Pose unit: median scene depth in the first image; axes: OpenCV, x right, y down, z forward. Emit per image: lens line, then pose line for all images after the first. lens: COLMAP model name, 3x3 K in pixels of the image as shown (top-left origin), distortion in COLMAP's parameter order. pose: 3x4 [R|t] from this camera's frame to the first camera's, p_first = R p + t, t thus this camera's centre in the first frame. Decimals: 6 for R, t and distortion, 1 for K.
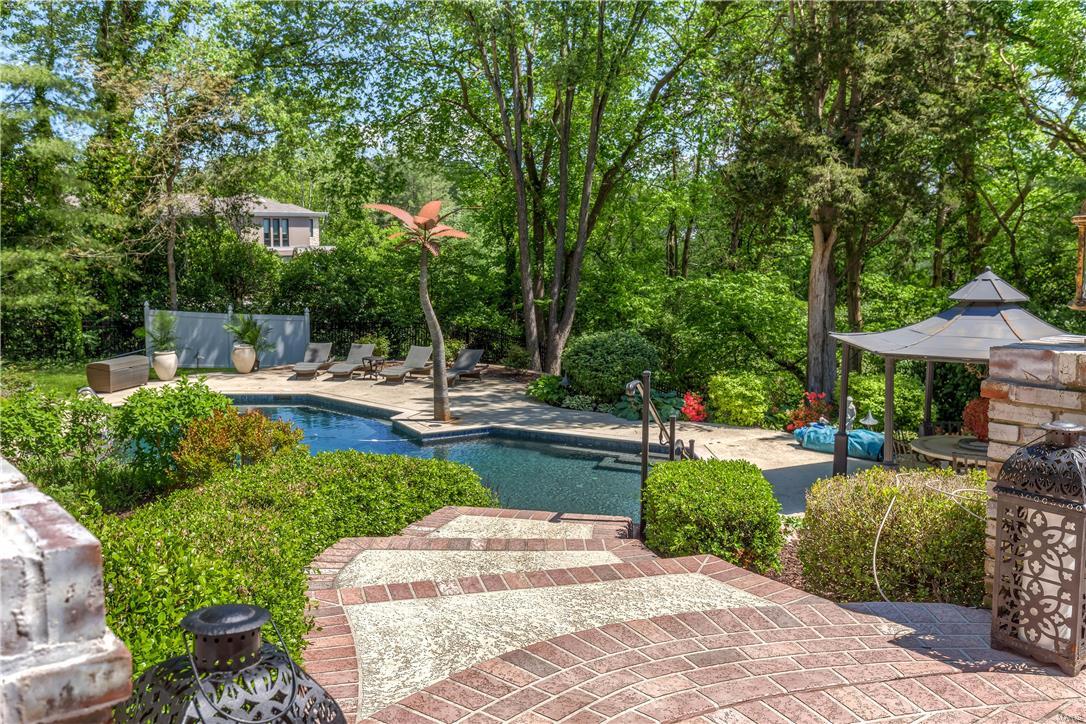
lens RADIAL K [[910.8, 0, 543.0], [0, 910.8, 362.0], [0, 0, 1]] dist [0.006060, 0.003823]
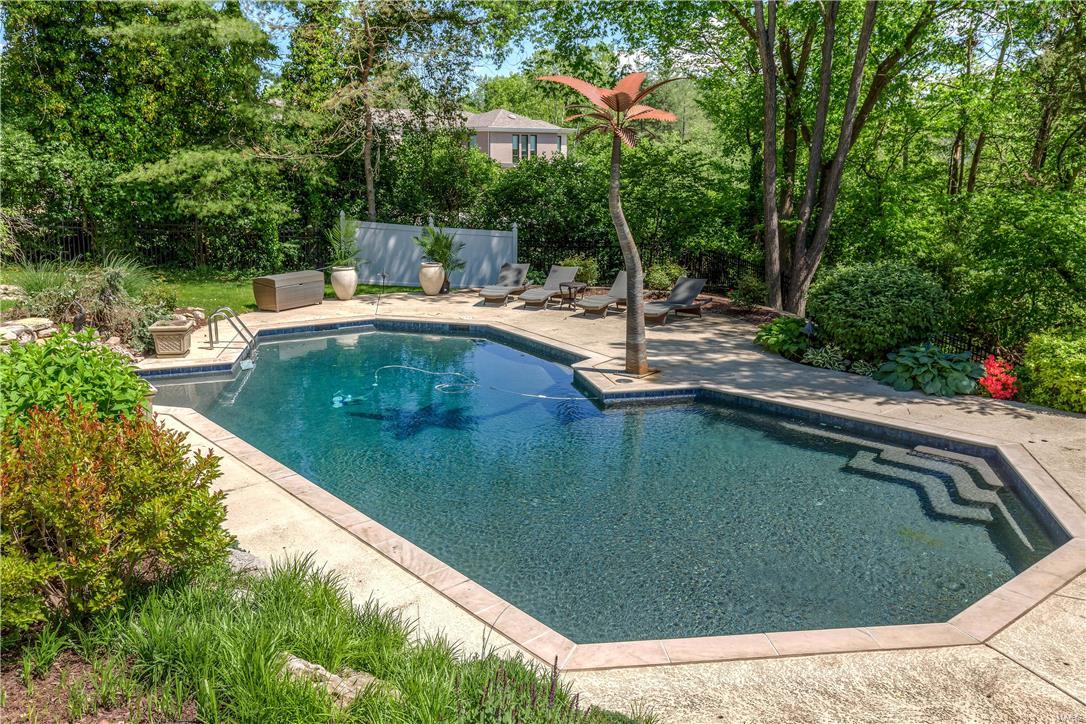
lens RADIAL K [[910.8, 0, 543.0], [0, 910.8, 362.0], [0, 0, 1]] dist [0.006060, 0.003823]
pose [[0.964271, 0.065120, -0.256789, 0.006192], [-0.042810, 0.994881, 0.091537, -0.008095], [0.261436, -0.077273, 0.962123, 0.174550]]
